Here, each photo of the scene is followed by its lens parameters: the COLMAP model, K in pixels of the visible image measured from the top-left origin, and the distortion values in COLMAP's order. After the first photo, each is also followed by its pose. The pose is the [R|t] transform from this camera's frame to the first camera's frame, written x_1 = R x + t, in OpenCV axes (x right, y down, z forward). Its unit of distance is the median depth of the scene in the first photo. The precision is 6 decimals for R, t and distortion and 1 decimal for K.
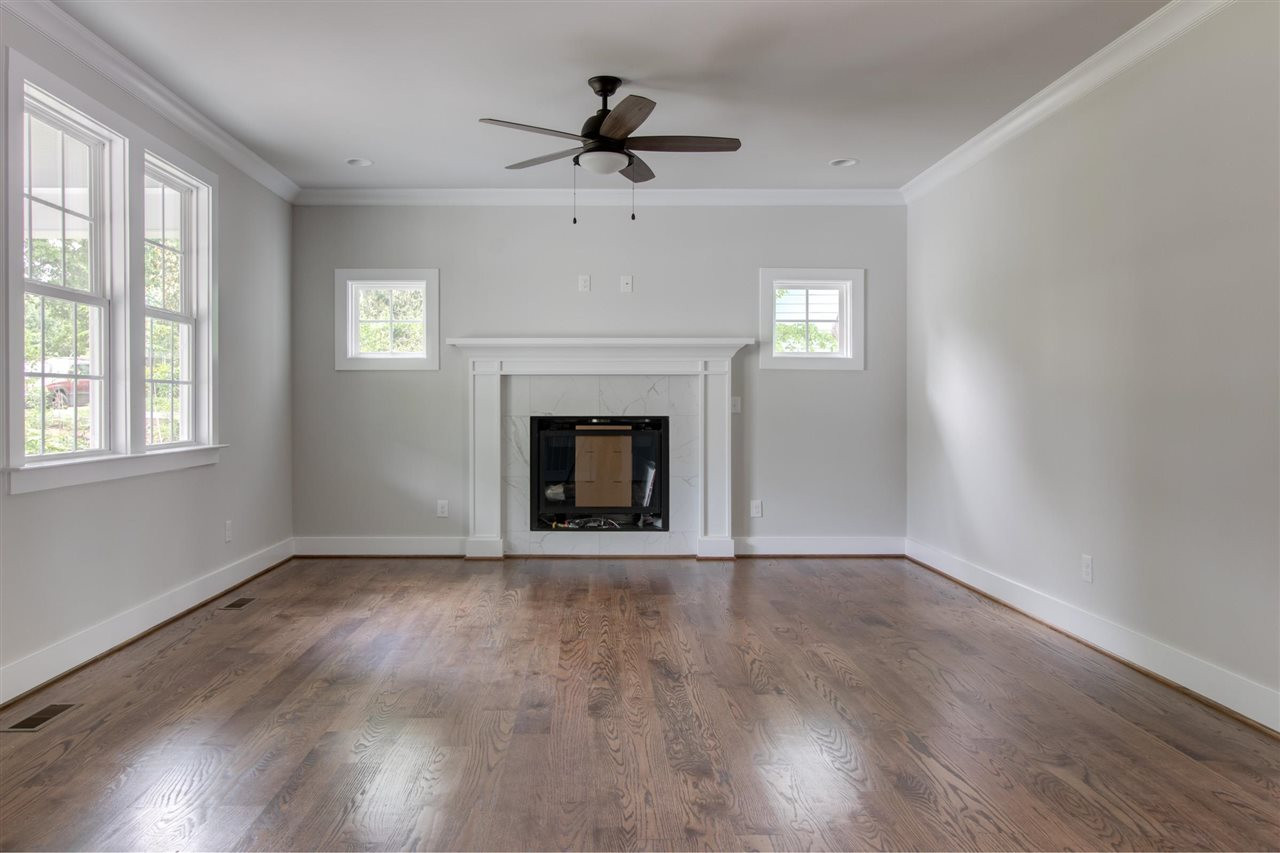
lens RADIAL K [[876.2, 0, 637.1], [0, 876.2, 420.5], [0, 0, 1]] dist [0.000677, 0.001953]
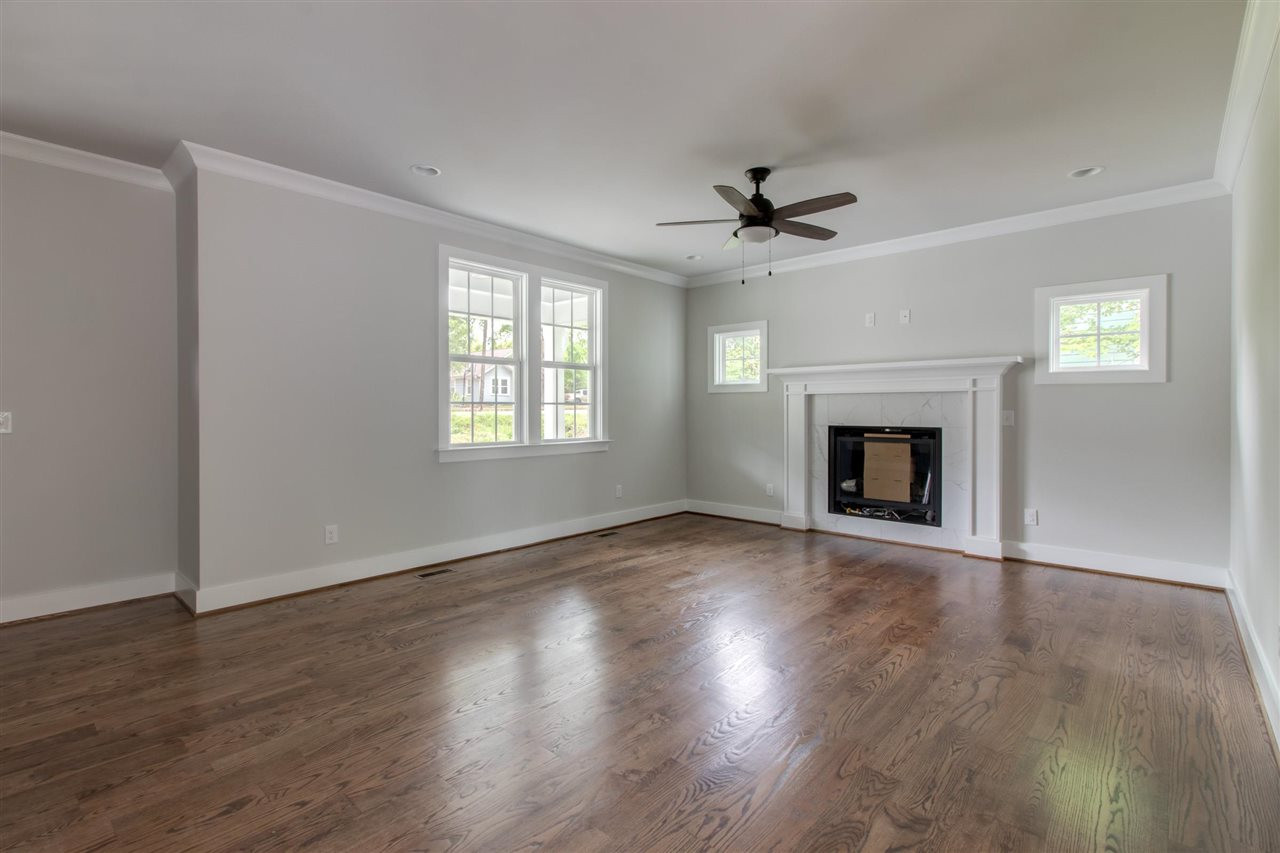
lens RADIAL K [[607.8, 0, 635.9], [0, 607.8, 424.1], [0, 0, 1]] dist [-0.000094, 0.001425]
pose [[0.725892, 0.016277, -0.687616, 0.295092], [-0.012123, 0.999867, 0.010870, -0.013509], [0.687702, 0.000445, 0.725993, 0.142607]]
